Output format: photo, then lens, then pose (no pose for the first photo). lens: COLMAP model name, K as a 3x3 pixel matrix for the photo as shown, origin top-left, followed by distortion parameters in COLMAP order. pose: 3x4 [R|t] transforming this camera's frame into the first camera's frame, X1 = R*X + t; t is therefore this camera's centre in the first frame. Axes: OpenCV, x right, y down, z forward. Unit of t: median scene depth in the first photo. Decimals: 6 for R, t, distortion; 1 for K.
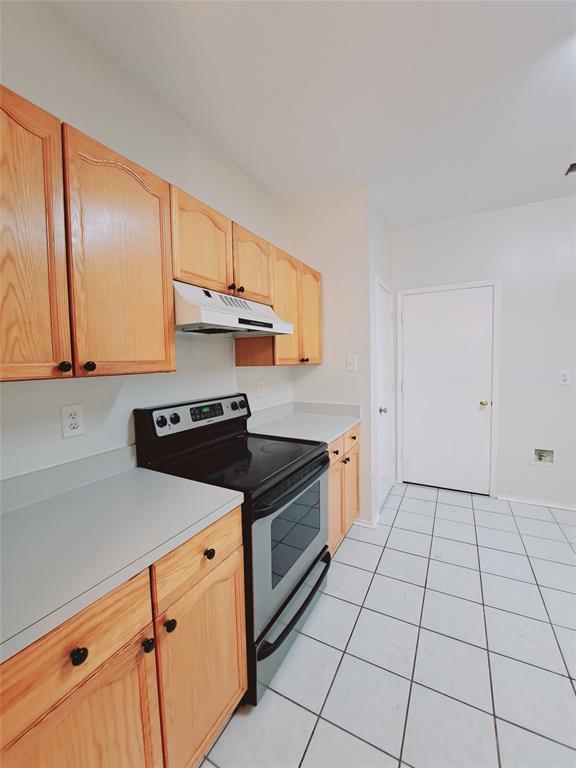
lens RADIAL K [[305.6, 0, 288.7], [0, 305.6, 378.8], [0, 0, 1]] dist [-0.013371, -0.003126]
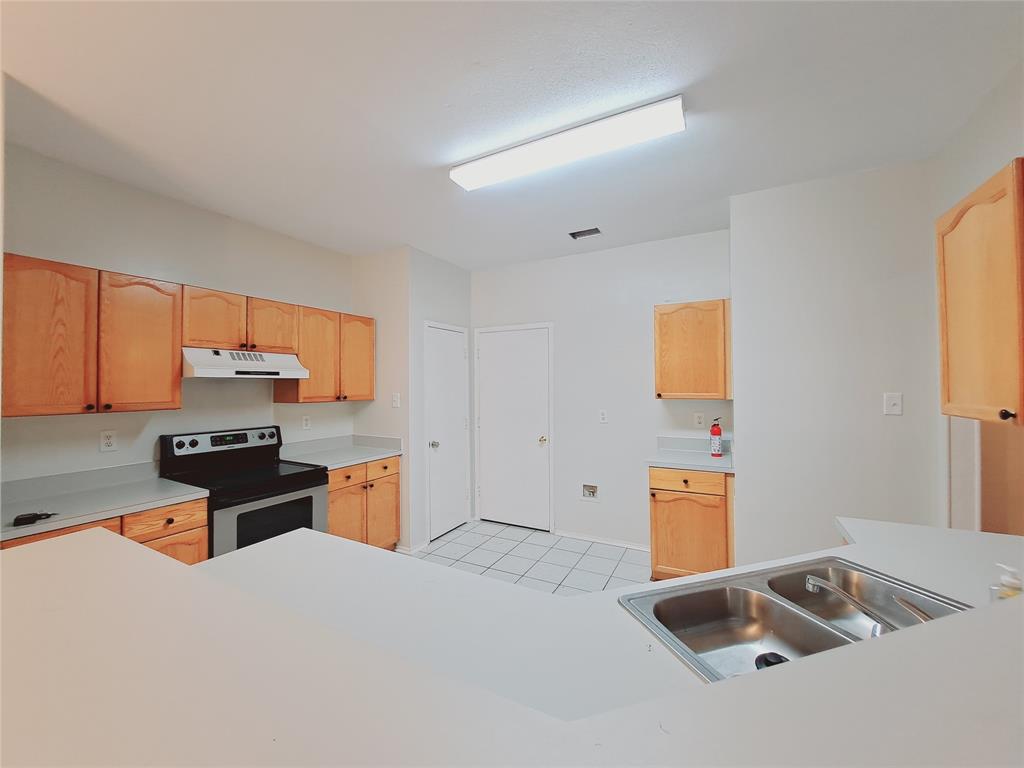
lens RADIAL K [[407.5, 0, 496.1], [0, 407.5, 381.5], [0, 0, 1]] dist [-0.013371, -0.003126]
pose [[0.999875, 0.013849, -0.007614, 0.964909], [-0.014352, 0.997407, -0.070516, -0.033324], [0.006618, 0.070617, 0.997482, -0.778405]]
